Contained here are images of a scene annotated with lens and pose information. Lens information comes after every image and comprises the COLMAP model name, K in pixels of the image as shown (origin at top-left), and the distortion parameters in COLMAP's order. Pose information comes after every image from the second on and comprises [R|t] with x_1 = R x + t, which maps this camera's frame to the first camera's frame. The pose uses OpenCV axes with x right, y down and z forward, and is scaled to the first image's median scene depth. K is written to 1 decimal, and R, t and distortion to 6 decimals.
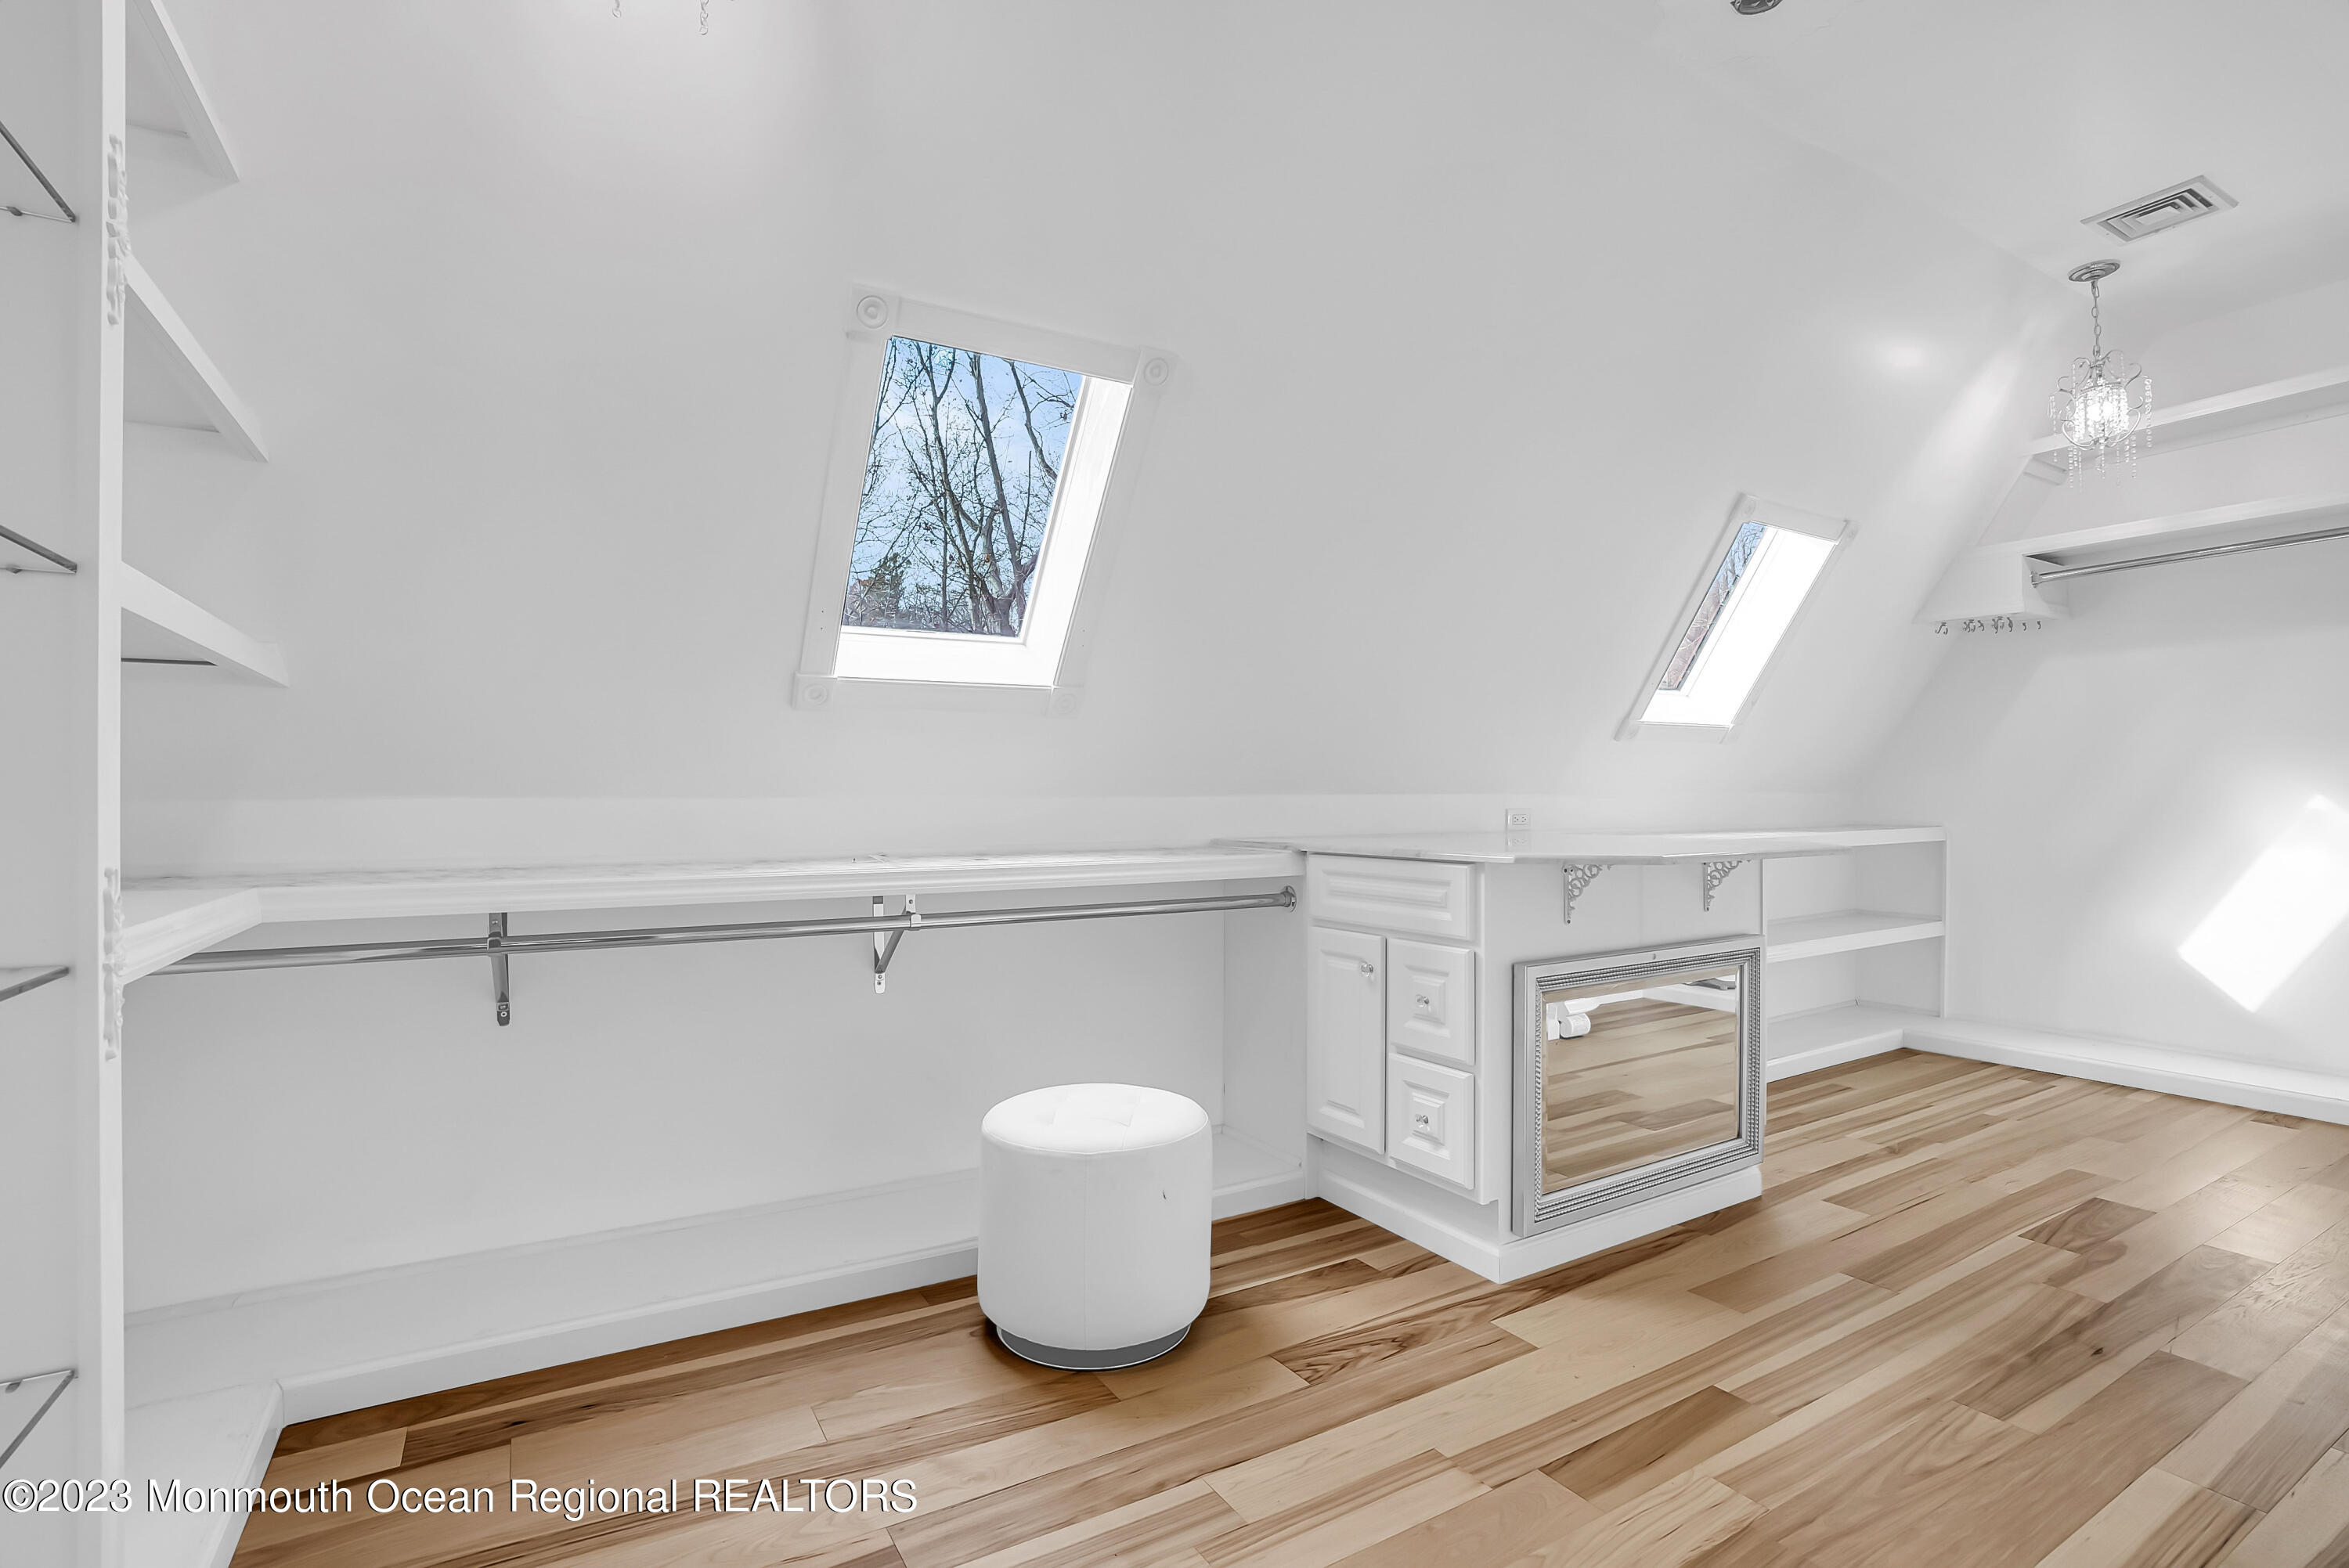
lens RADIAL K [[1096.9, 0, 1182.9], [0, 1096.9, 788.8], [0, 0, 1]] dist [-0.042930, 0.012942]
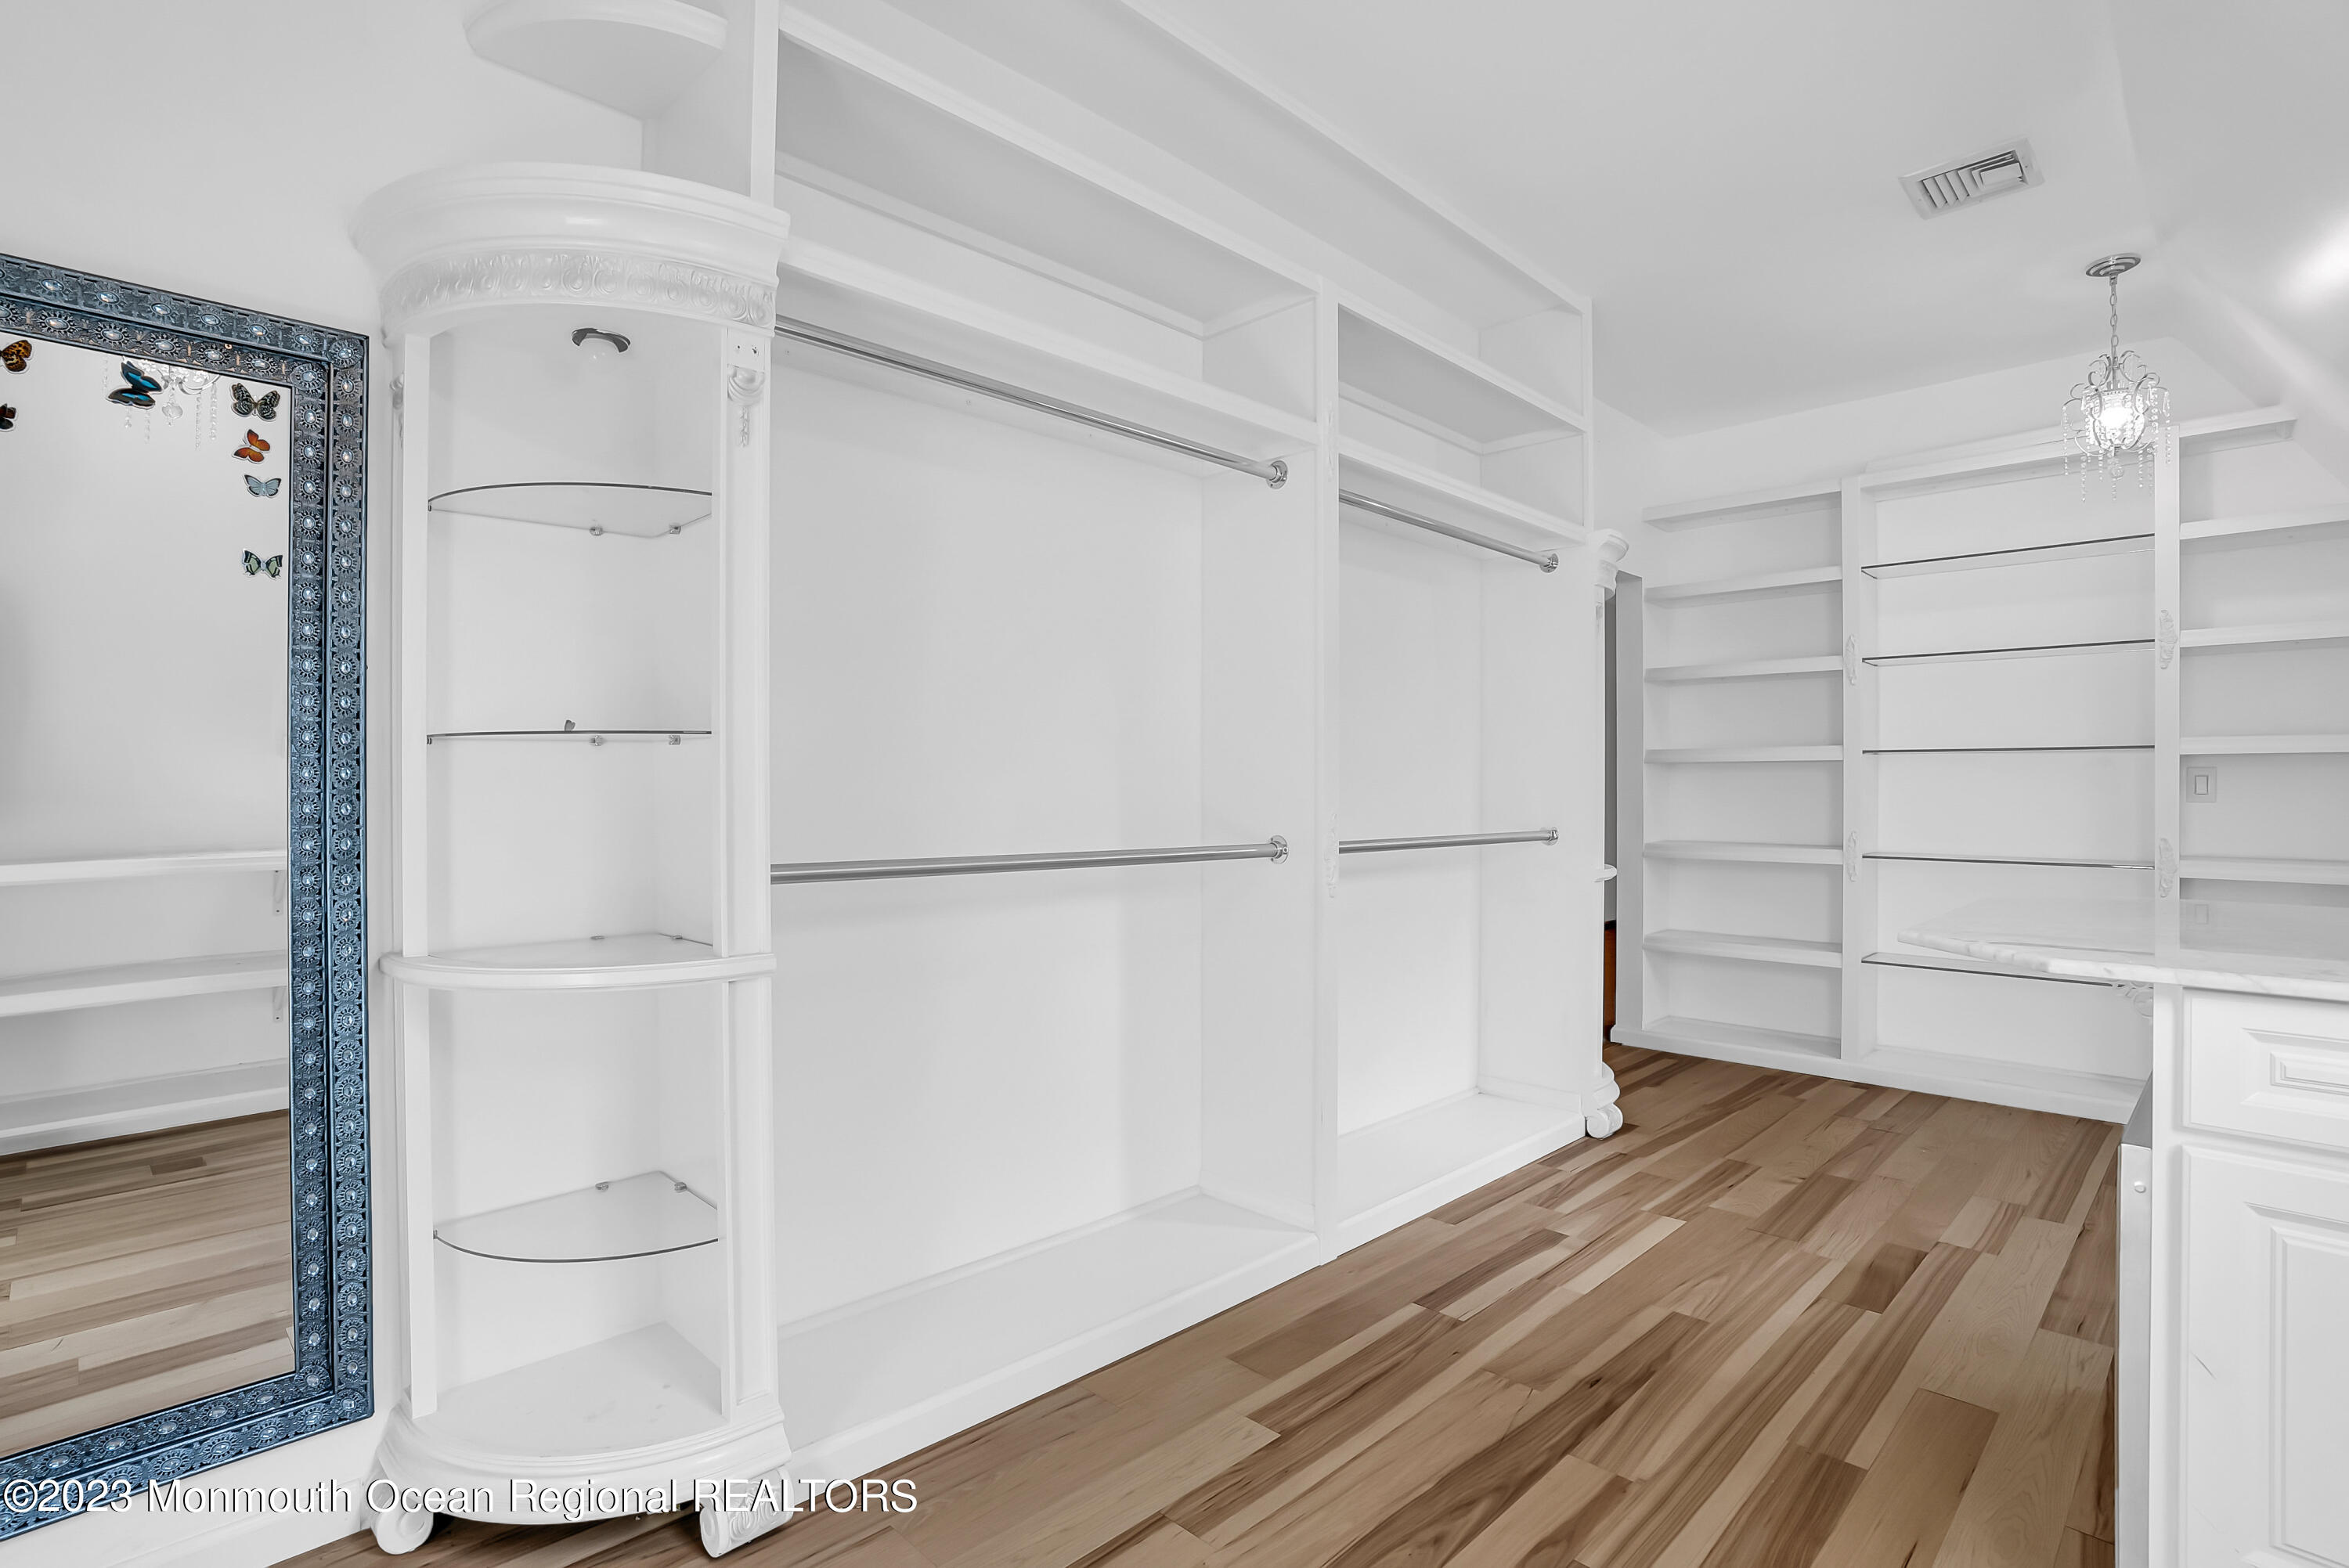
lens RADIAL K [[1096.9, 0, 1169.0], [0, 1096.9, 786.1], [0, 0, 1]] dist [-0.042930, 0.012942]
pose [[-0.973296, -0.004226, -0.229515, 1.665958], [-0.003310, 0.999985, -0.004374, -0.044685], [0.229530, -0.003497, -0.973295, 2.130422]]
